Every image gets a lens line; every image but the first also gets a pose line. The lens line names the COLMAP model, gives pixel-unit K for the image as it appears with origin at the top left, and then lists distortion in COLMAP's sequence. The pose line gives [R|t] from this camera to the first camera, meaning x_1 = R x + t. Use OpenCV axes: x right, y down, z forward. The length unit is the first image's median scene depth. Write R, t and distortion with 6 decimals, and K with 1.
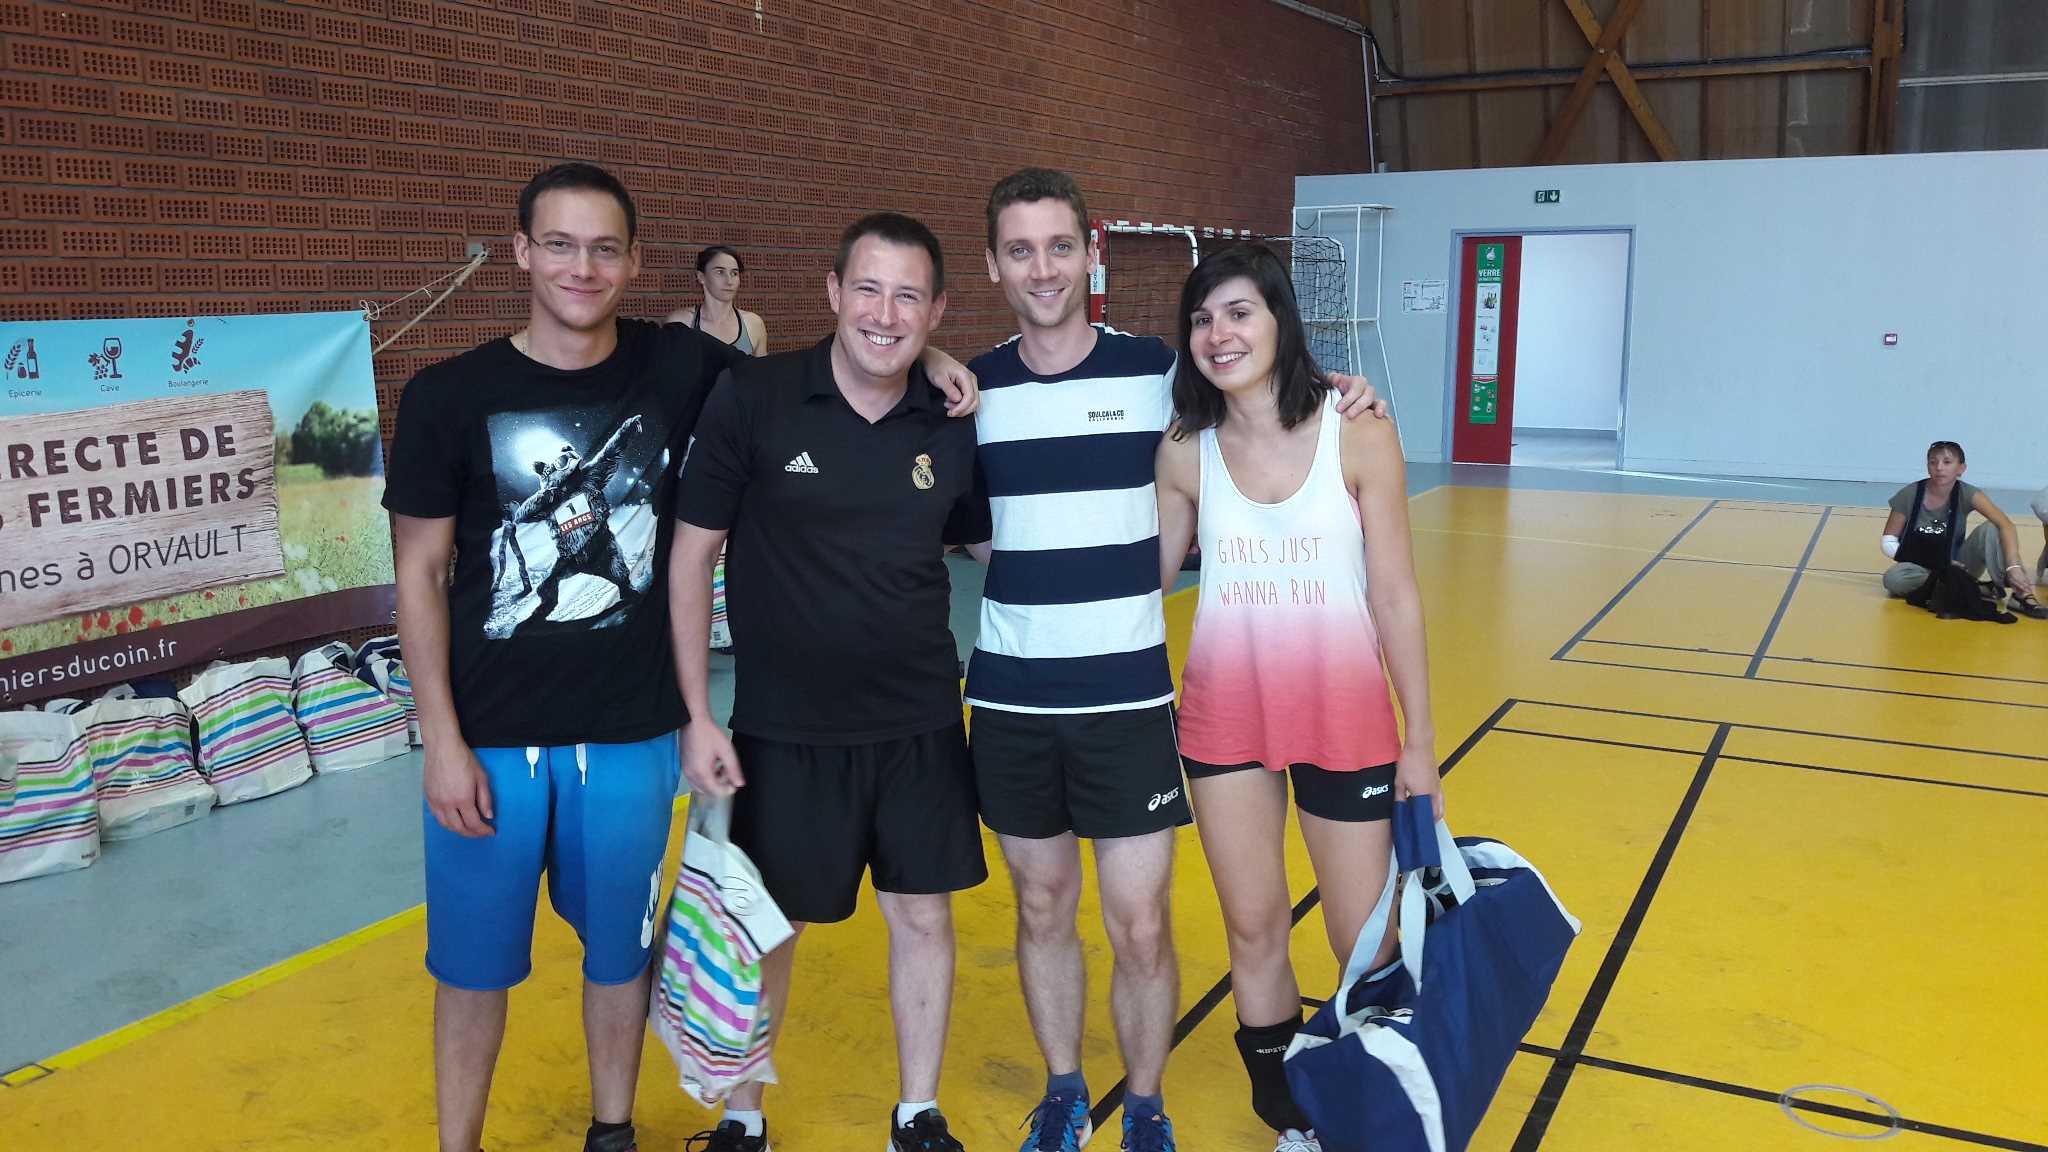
lens RADIAL K [[1670.1, 0, 1026.9], [0, 1670.1, 577.5], [0, 0, 1]] dist [0.050370, -0.098029]
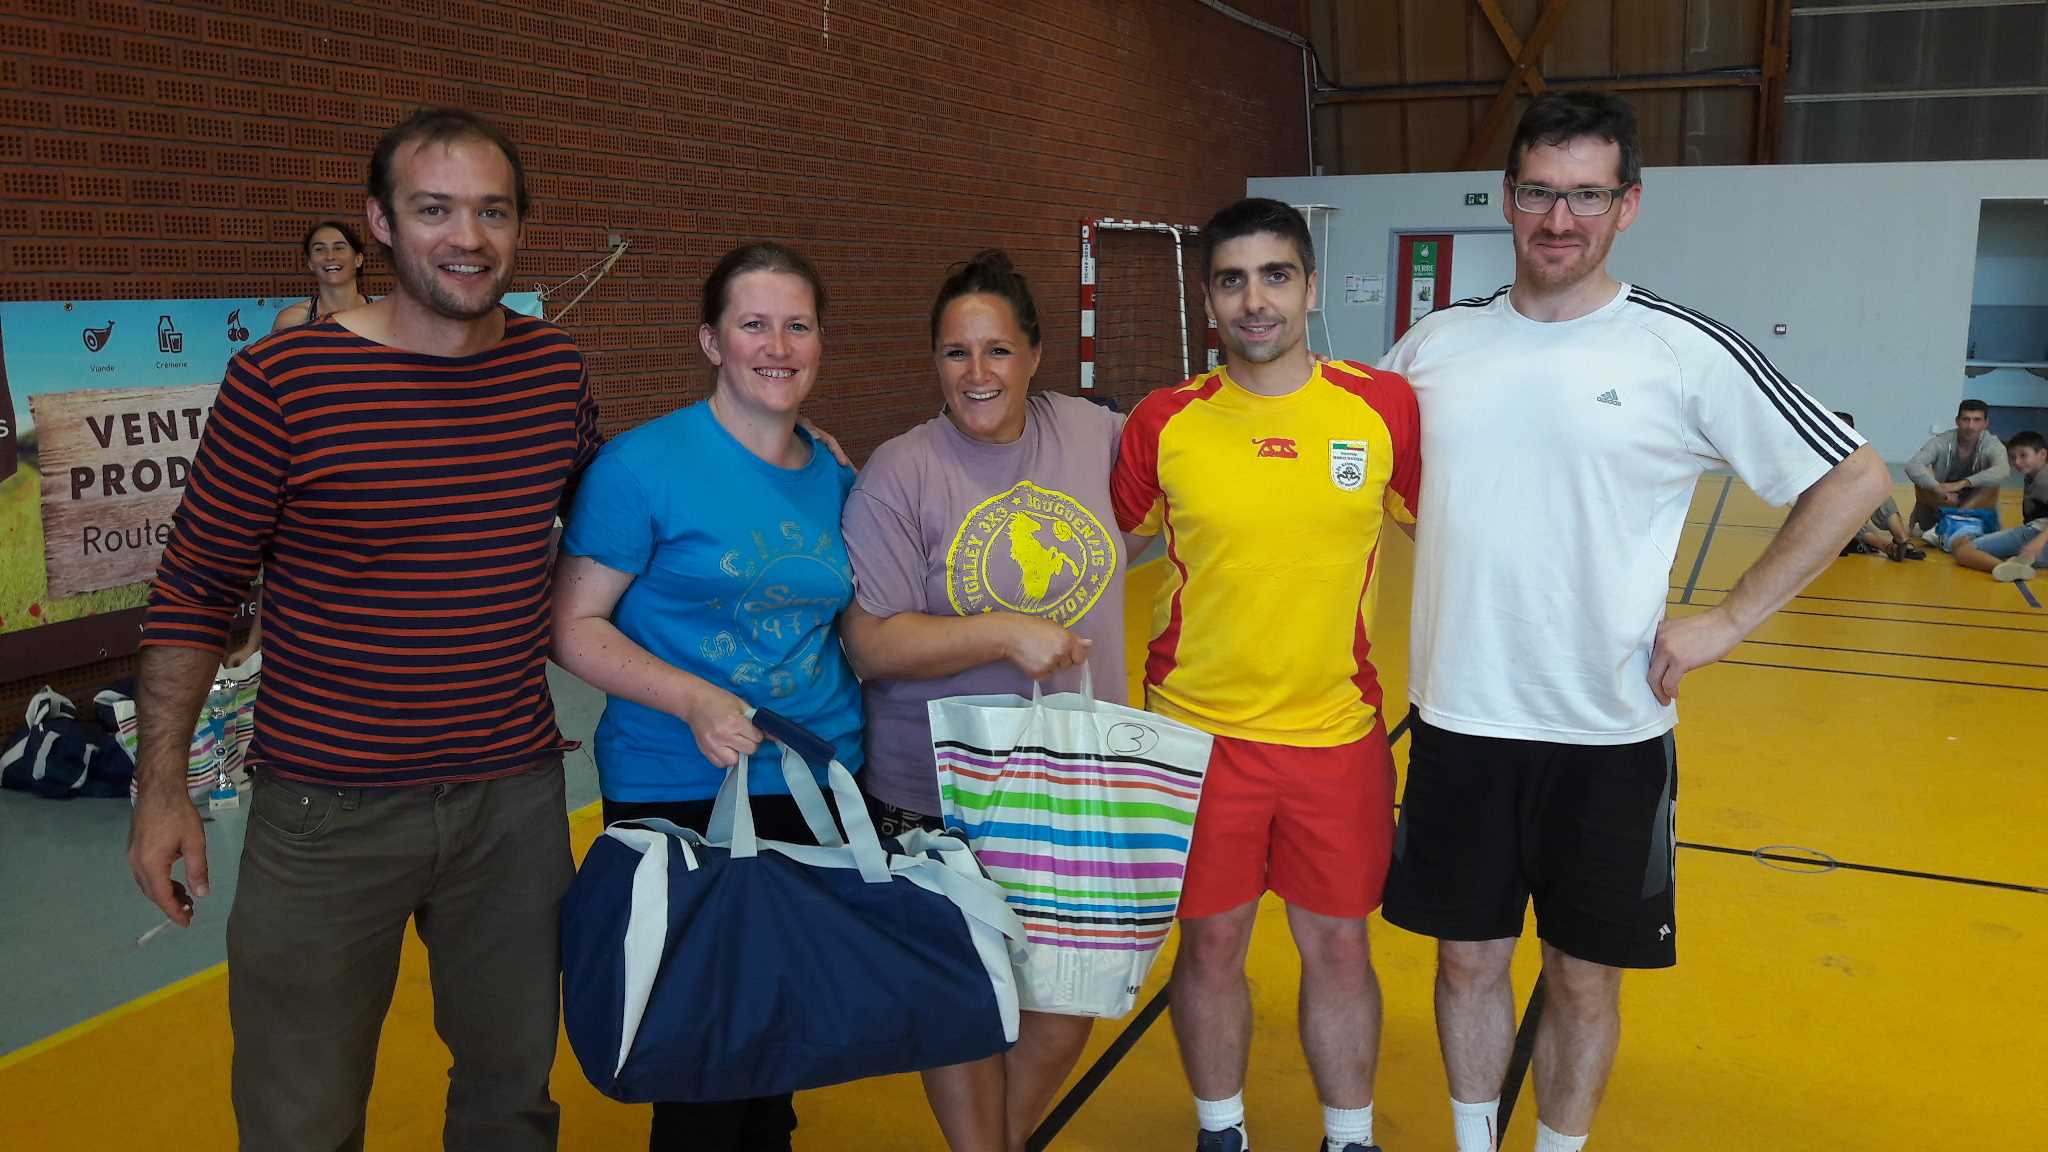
lens RADIAL K [[1670.1, 0, 1031.4], [0, 1670.1, 593.3], [0, 0, 1]] dist [0.050370, -0.098029]
pose [[0.997696, -0.005523, 0.067622, -0.096195], [0.004634, 0.999901, 0.013301, 0.026639], [-0.067689, -0.012957, 0.997622, -0.139342]]
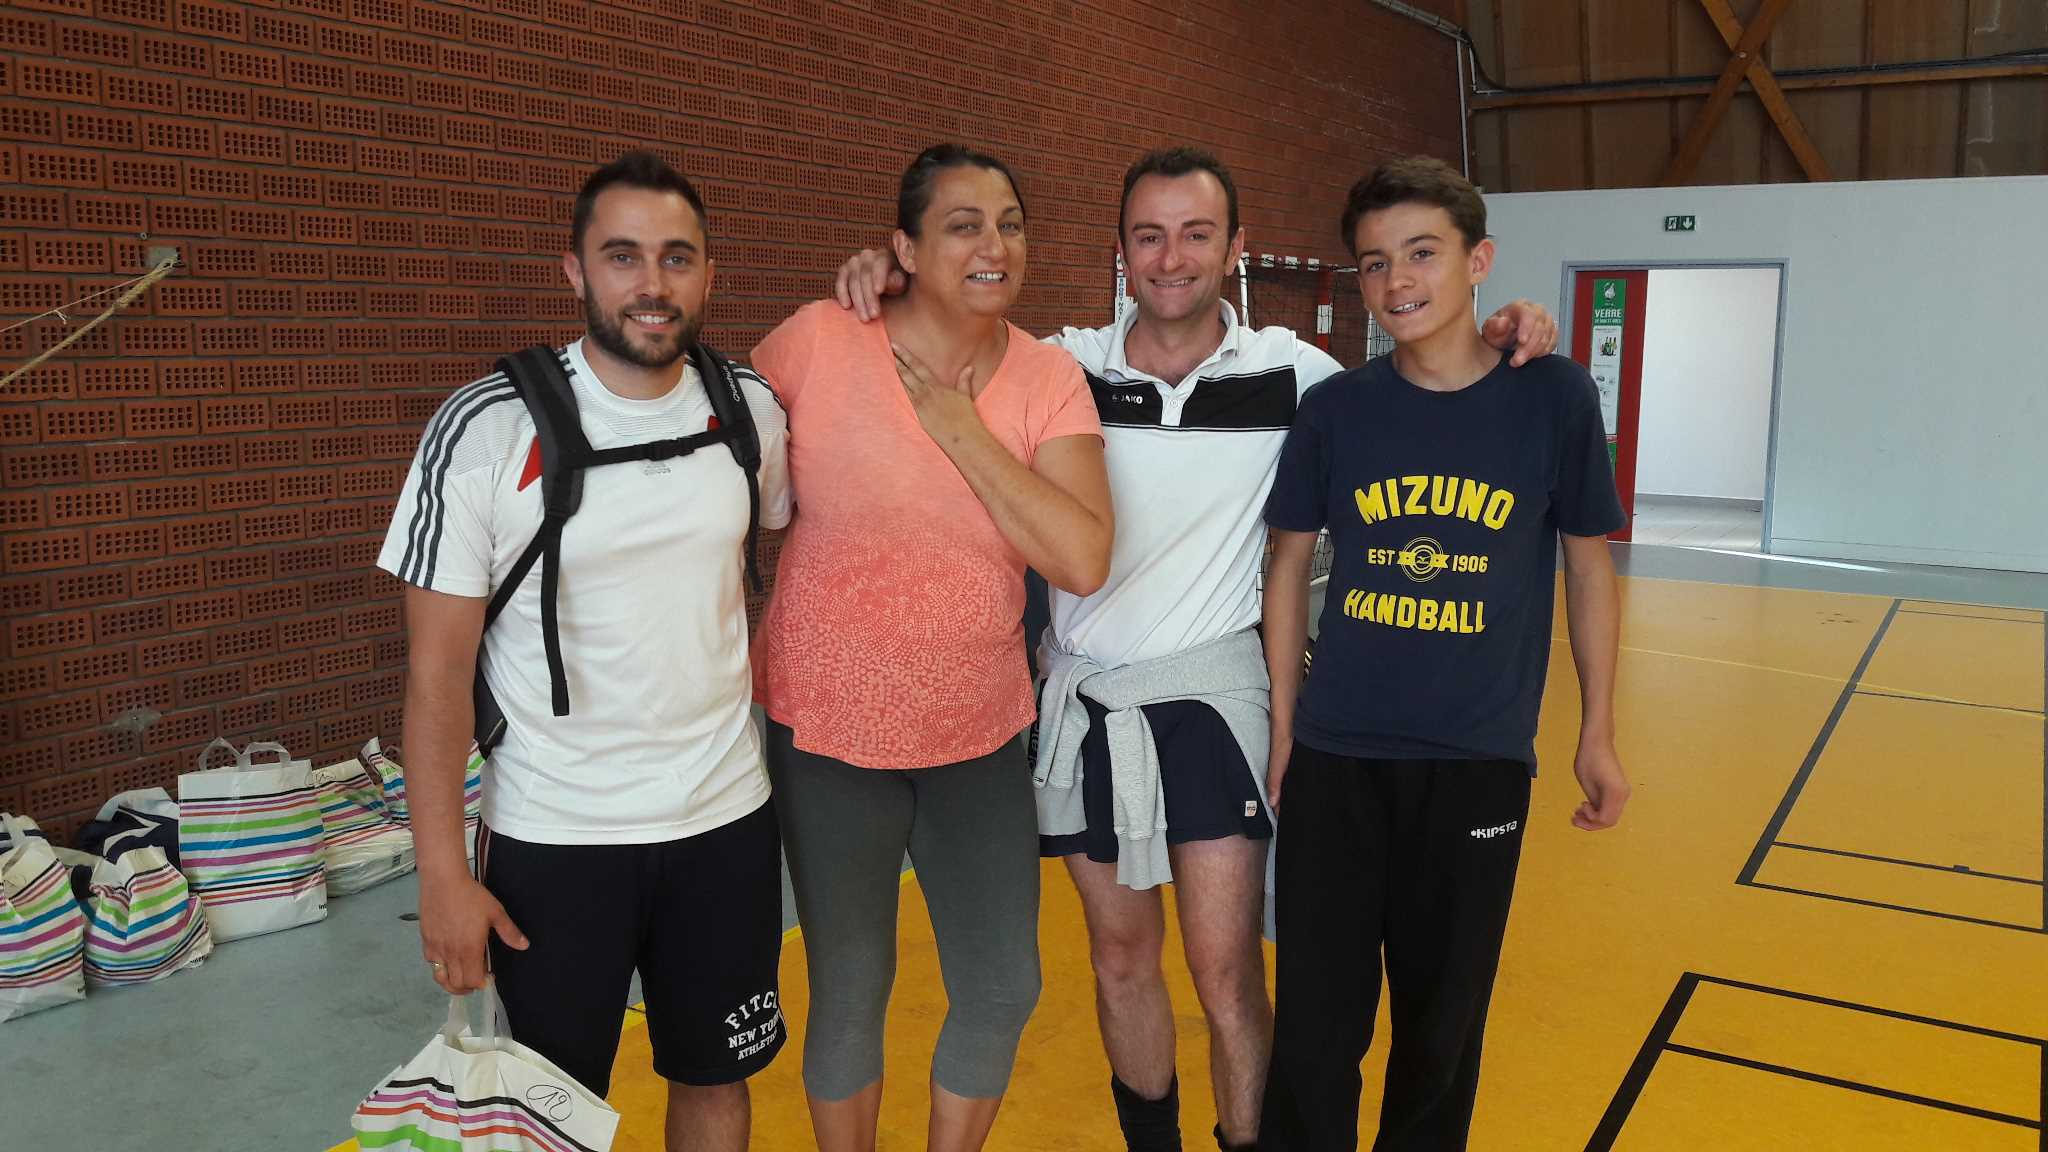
lens RADIAL K [[1670.1, 0, 1037.0], [0, 1670.1, 571.1], [0, 0, 1]] dist [0.050370, -0.098029]
pose [[0.998867, 0.017650, -0.044196, 0.051068], [-0.018842, 0.999466, -0.026700, -0.042634], [0.043701, 0.027502, 0.998666, 0.259551]]
